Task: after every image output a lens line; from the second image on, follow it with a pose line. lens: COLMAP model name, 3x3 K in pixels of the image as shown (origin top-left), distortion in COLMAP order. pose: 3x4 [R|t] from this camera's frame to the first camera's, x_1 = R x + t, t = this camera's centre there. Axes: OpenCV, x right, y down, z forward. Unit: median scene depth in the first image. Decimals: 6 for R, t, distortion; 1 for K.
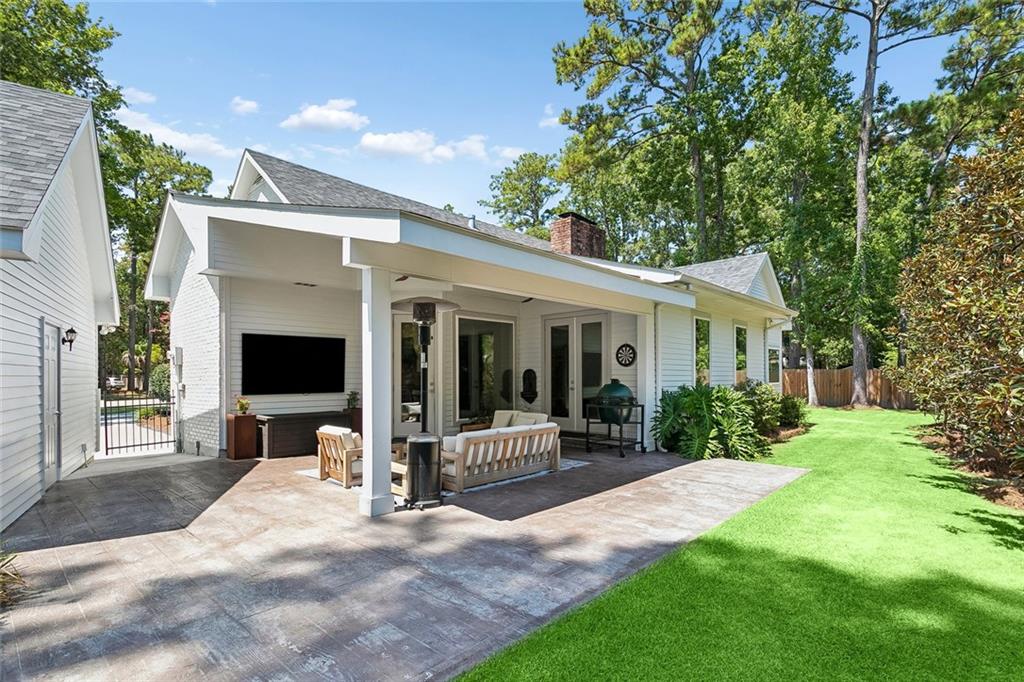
lens RADIAL K [[510.3, 0, 528.7], [0, 510.3, 368.2], [0, 0, 1]] dist [0.018793, -0.000703]
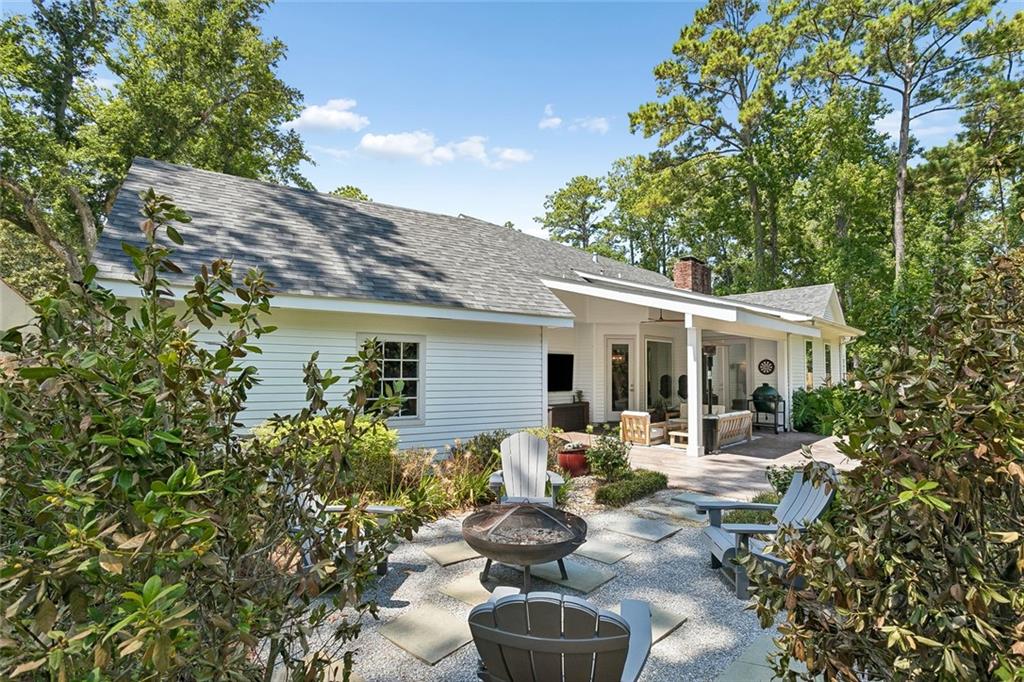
lens RADIAL K [[507.9, 0, 512.0], [0, 507.9, 341.0], [0, 0, 1]] dist [0.017081, 0.000424]
pose [[0.999506, 0.003774, -0.031203, -0.214807], [-0.005089, 0.999097, -0.042172, -0.014803], [0.031016, 0.042310, 0.998623, -0.217985]]
